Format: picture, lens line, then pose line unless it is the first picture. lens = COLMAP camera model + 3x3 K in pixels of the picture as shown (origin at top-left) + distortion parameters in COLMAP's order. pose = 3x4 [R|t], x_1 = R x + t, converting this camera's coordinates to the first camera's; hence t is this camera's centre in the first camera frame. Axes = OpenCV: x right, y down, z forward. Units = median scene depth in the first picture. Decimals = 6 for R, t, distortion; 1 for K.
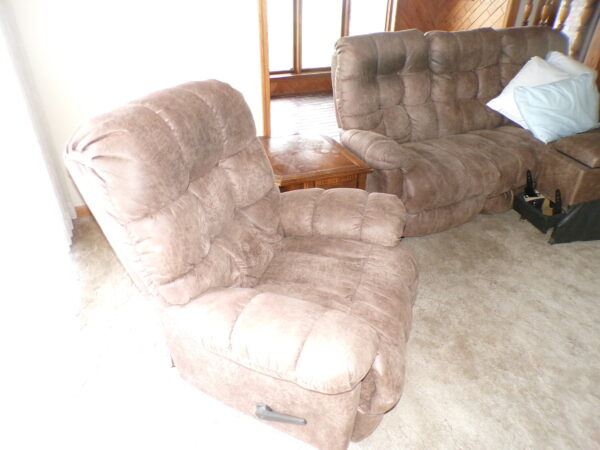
lens RADIAL K [[415.5, 0, 295.9], [0, 415.5, 226.5], [0, 0, 1]] dist [-0.033839, 0.014635]
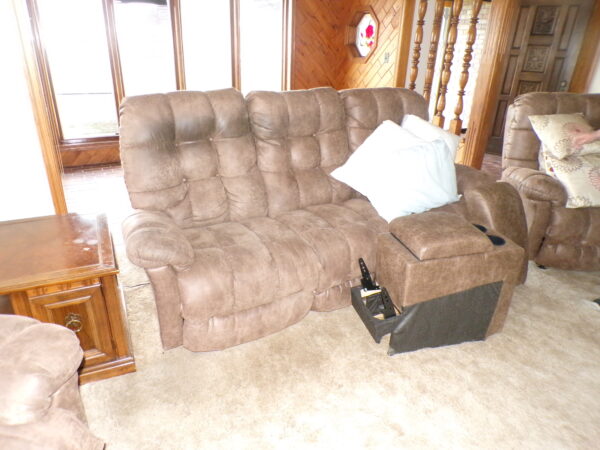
lens RADIAL K [[415.5, 0, 302.7], [0, 415.5, 222.5], [0, 0, 1]] dist [-0.033839, 0.014635]
pose [[0.995044, -0.008603, 0.099065, 0.352493], [0.021727, 0.990989, -0.132171, -0.095957], [-0.097035, 0.133668, 0.986264, 0.198312]]
